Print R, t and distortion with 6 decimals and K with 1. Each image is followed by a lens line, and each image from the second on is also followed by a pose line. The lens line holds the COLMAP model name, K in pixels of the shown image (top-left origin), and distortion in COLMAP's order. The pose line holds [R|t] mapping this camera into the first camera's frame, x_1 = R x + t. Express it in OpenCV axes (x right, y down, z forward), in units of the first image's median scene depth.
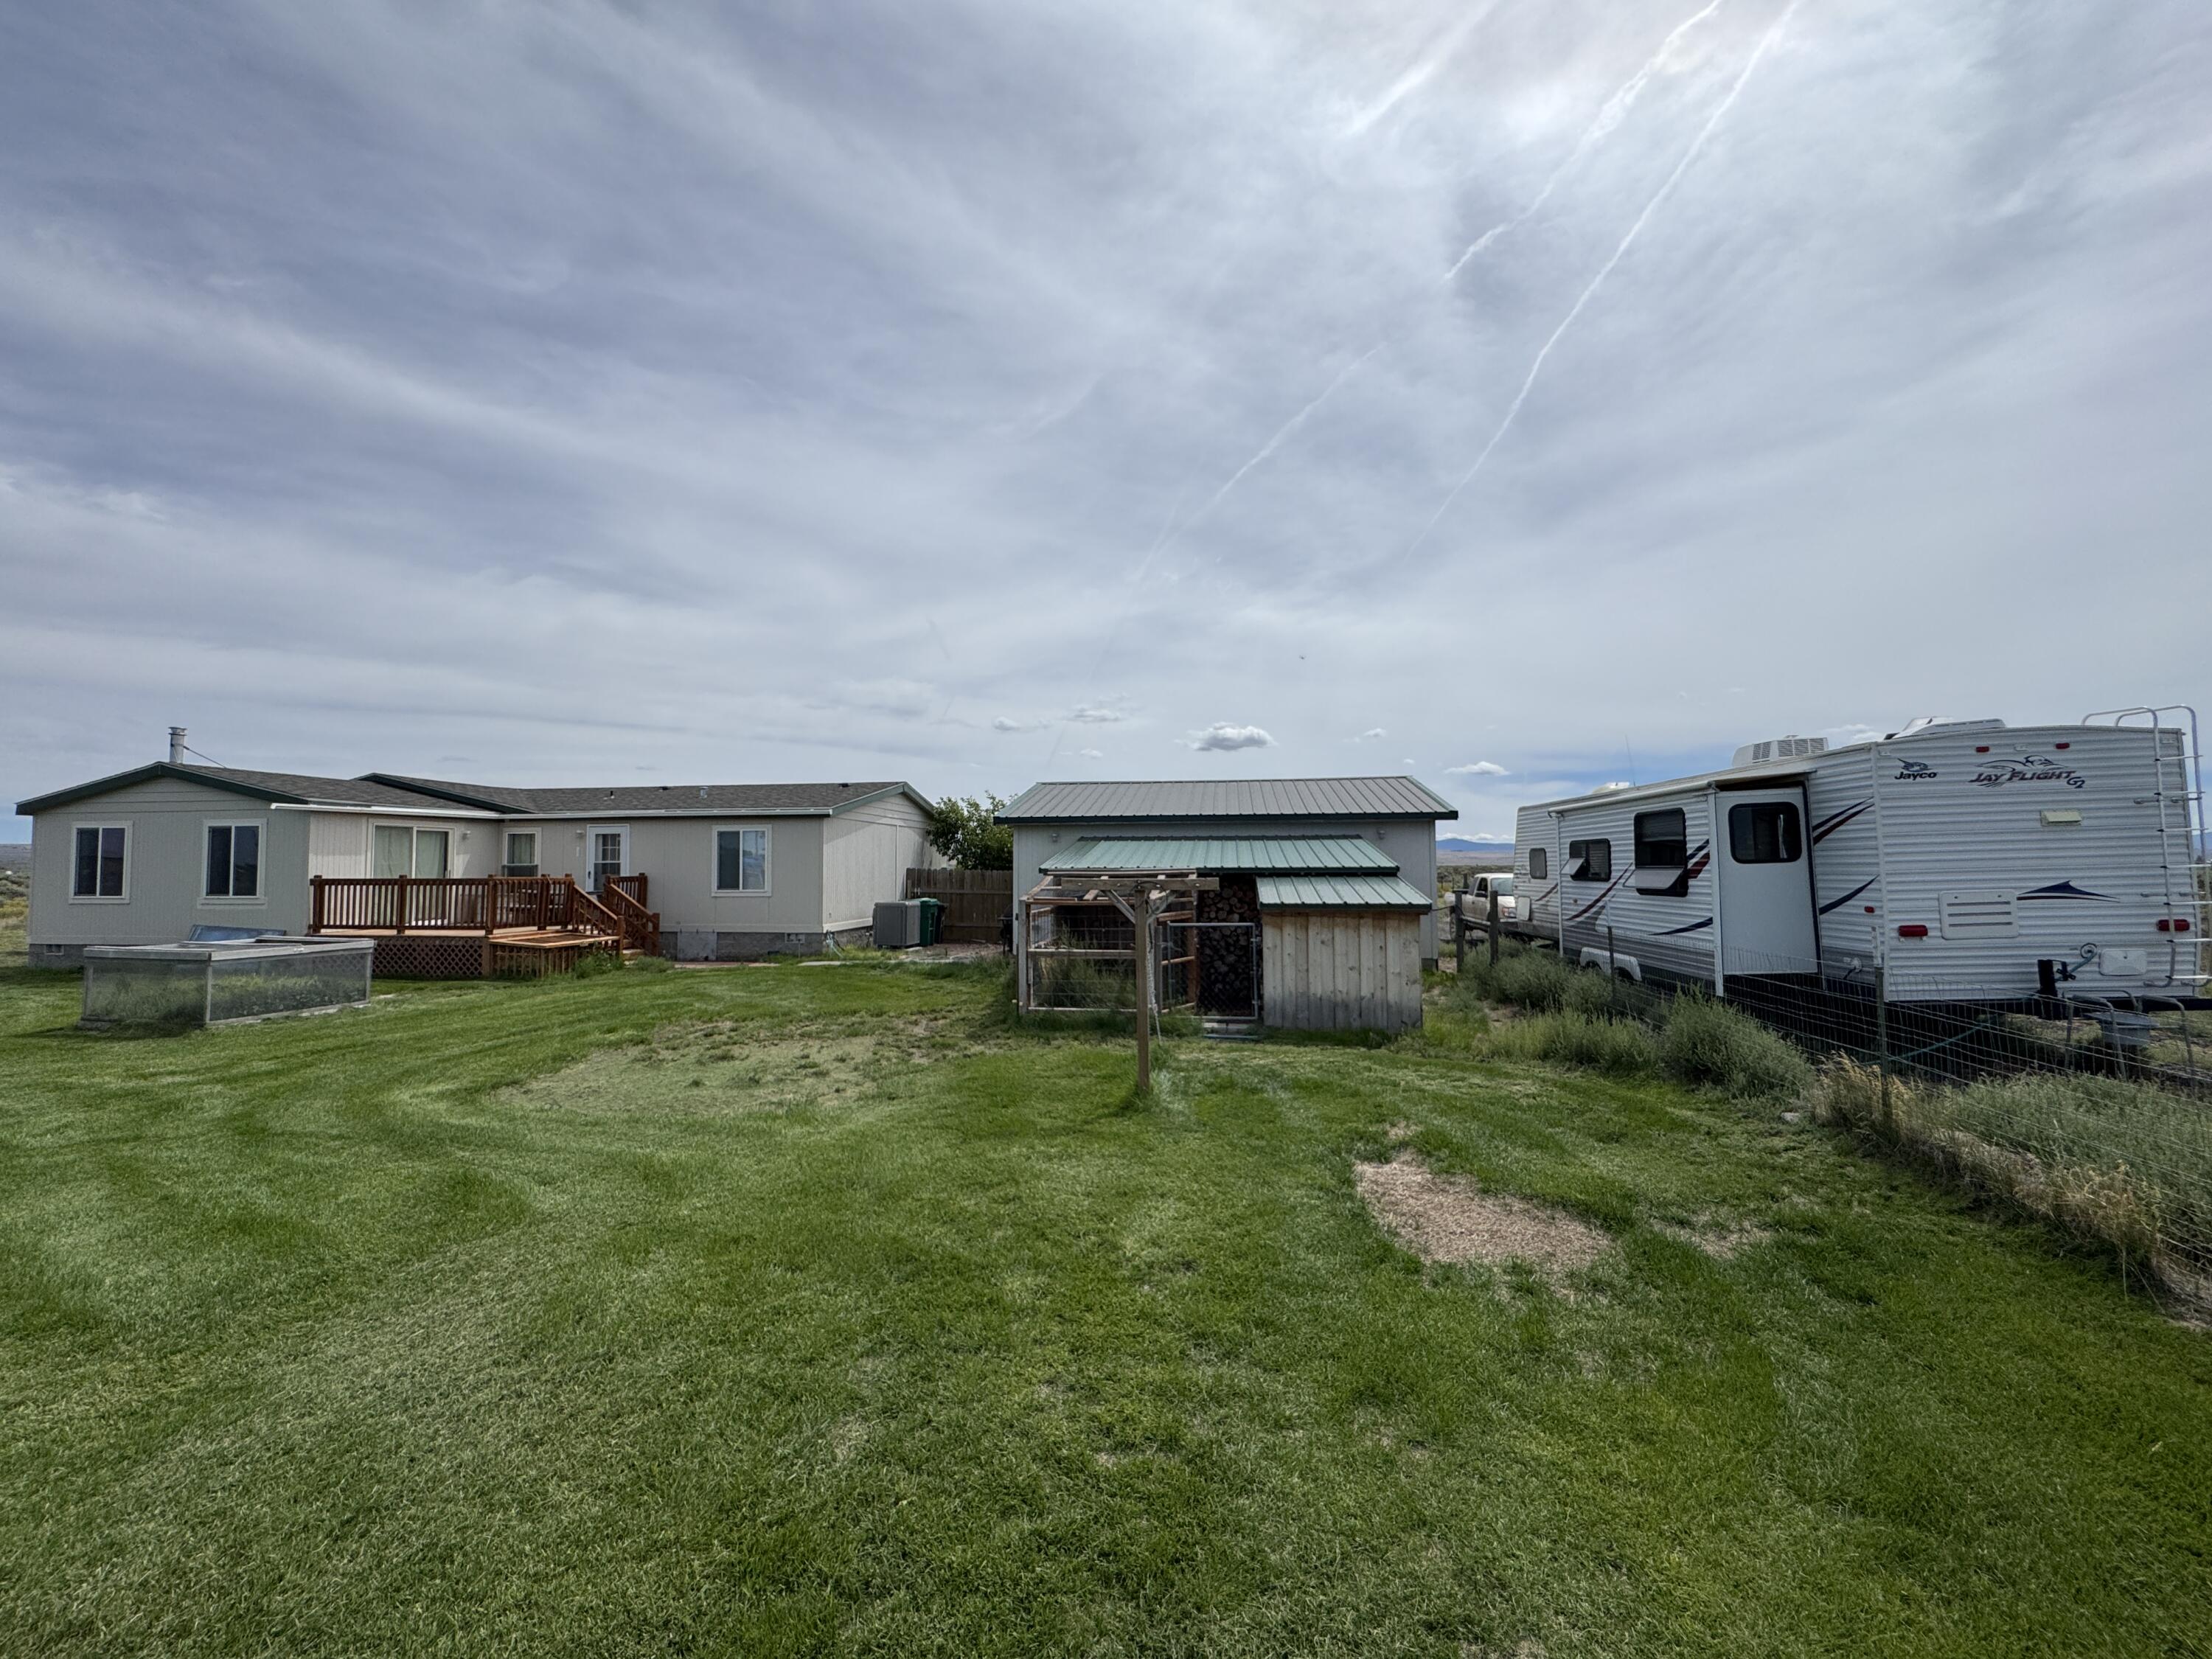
lens RADIAL K [[910.3, 0, 1106.0], [0, 910.3, 829.5], [0, 0, 1]] dist [-0.001331, -0.000055]
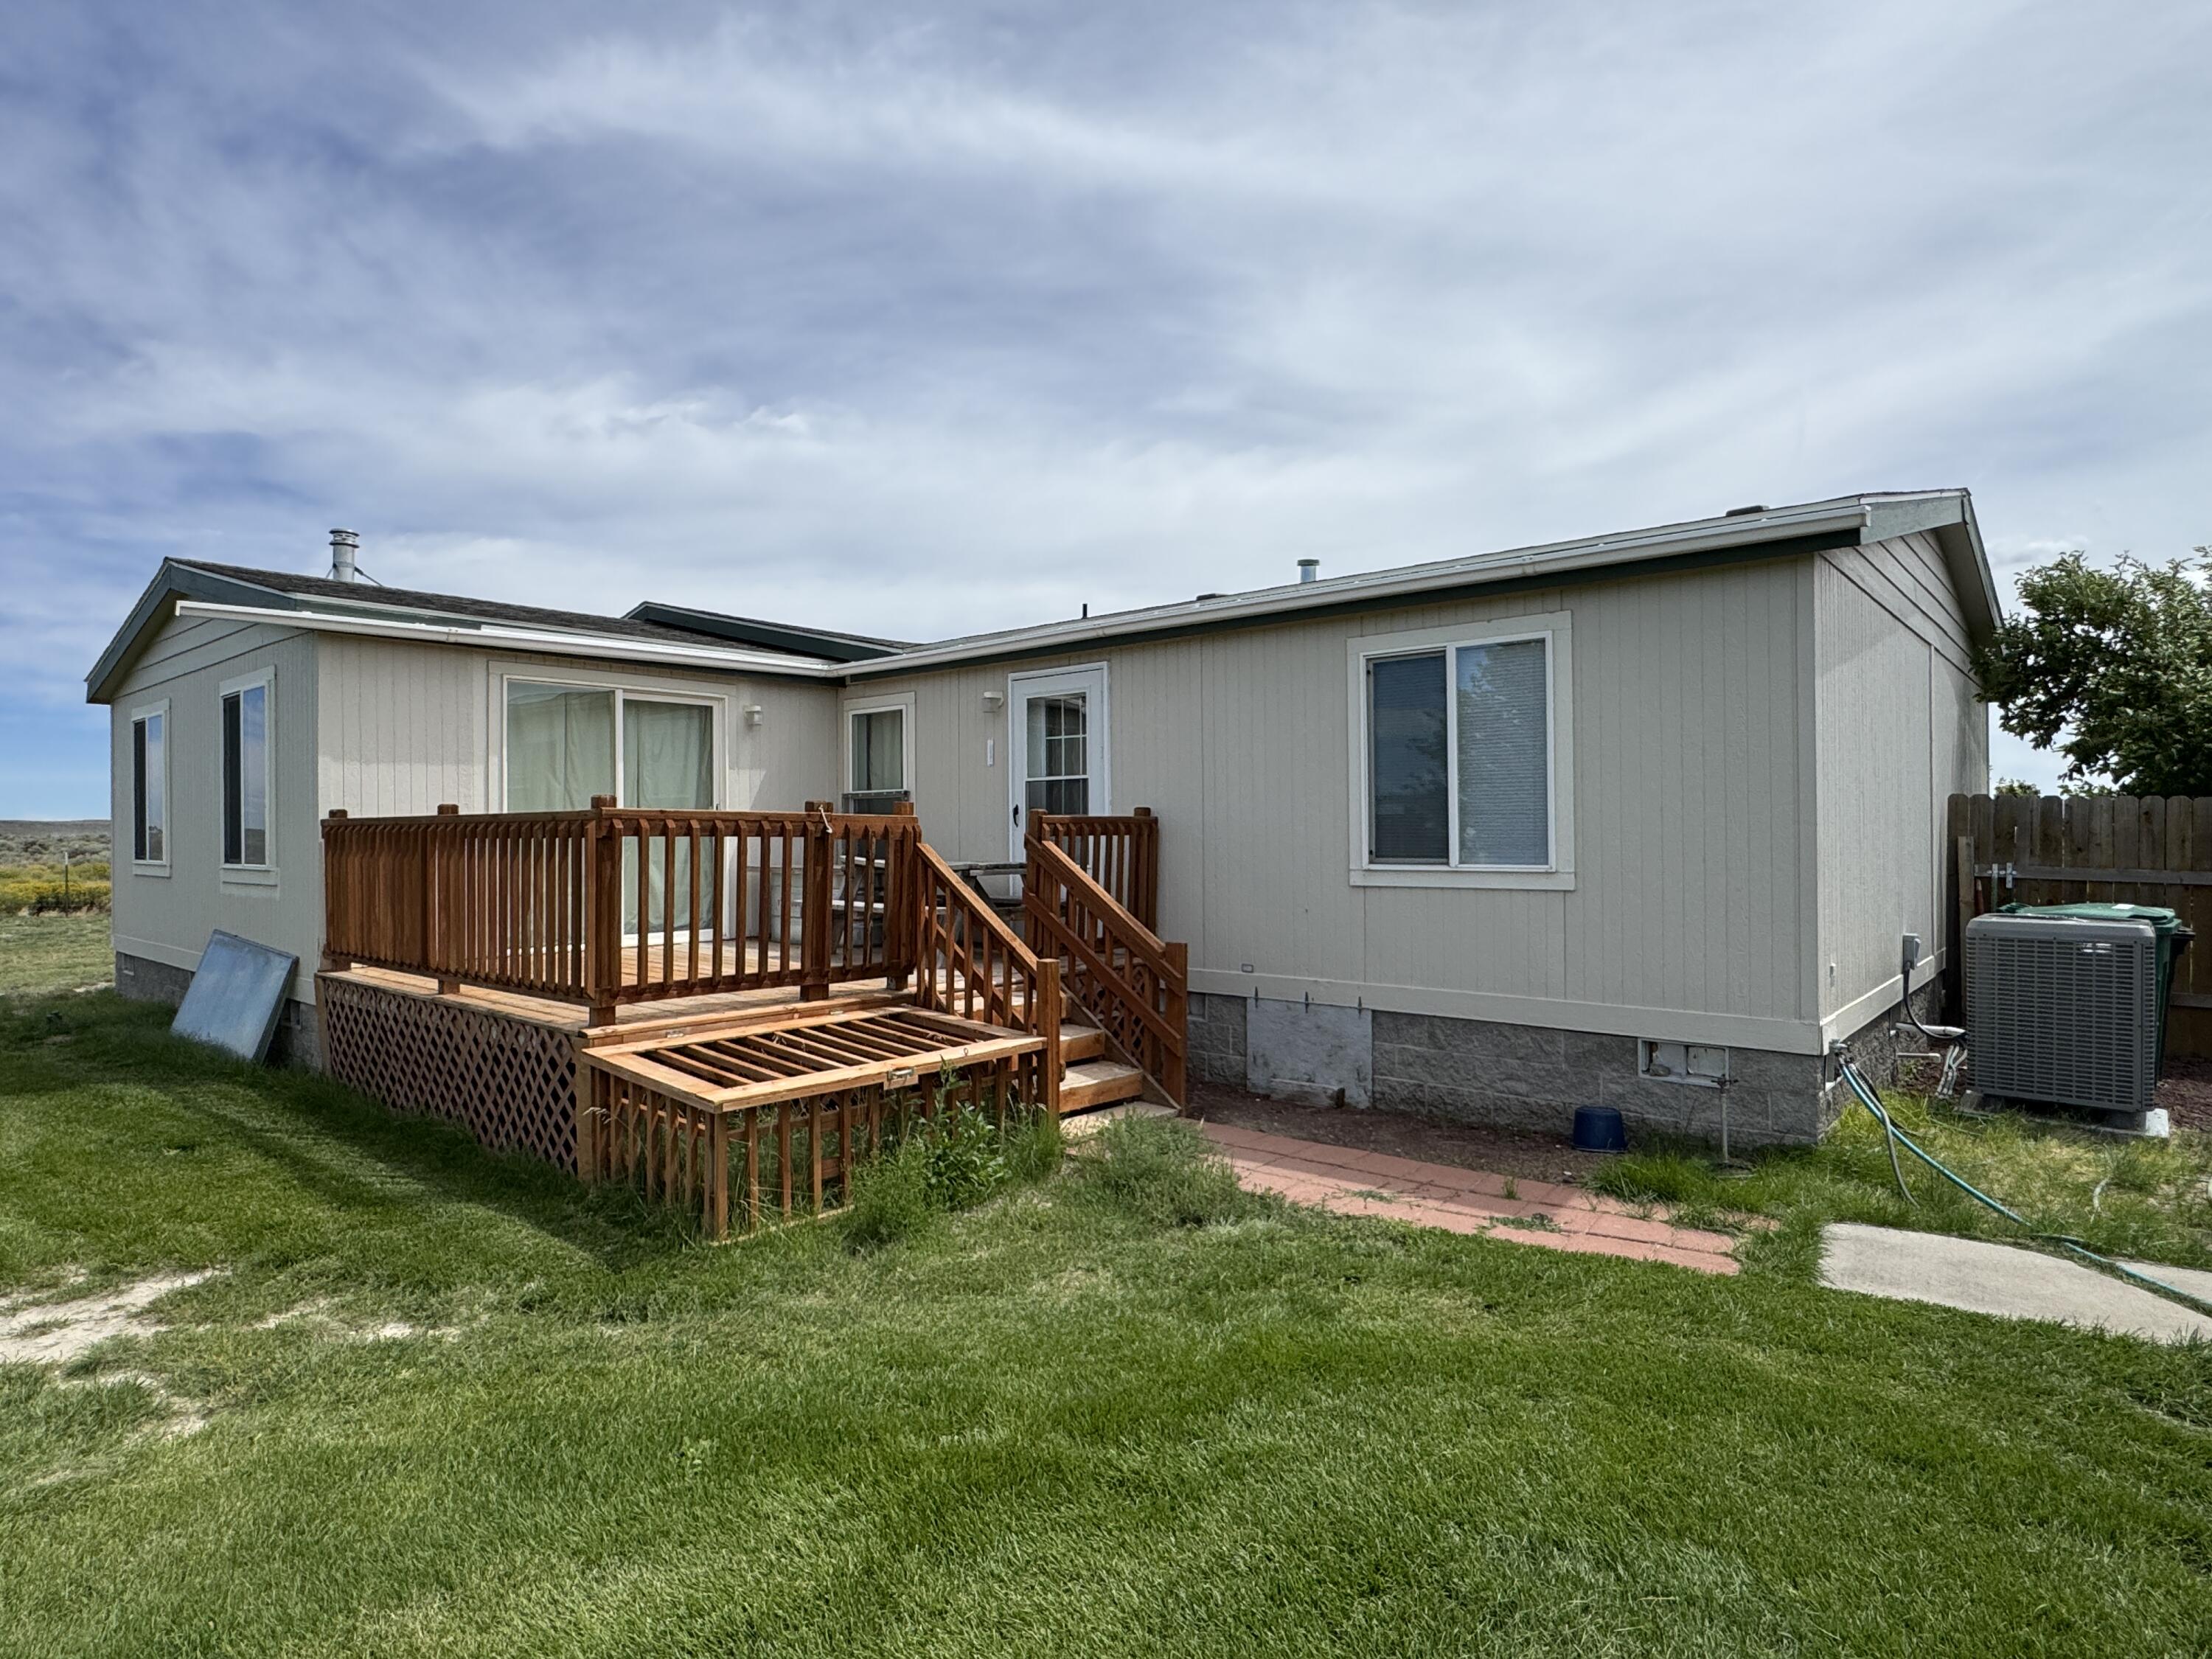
lens RADIAL K [[1213.9, 0, 1106.0], [0, 1213.9, 829.5], [0, 0, 1]] dist [-0.001065, -0.000164]
pose [[0.853872, -0.000306, -0.520482, -0.295095], [0.024543, 0.998911, 0.039678, 0.038625], [0.519904, -0.046654, 0.852950, 0.624262]]
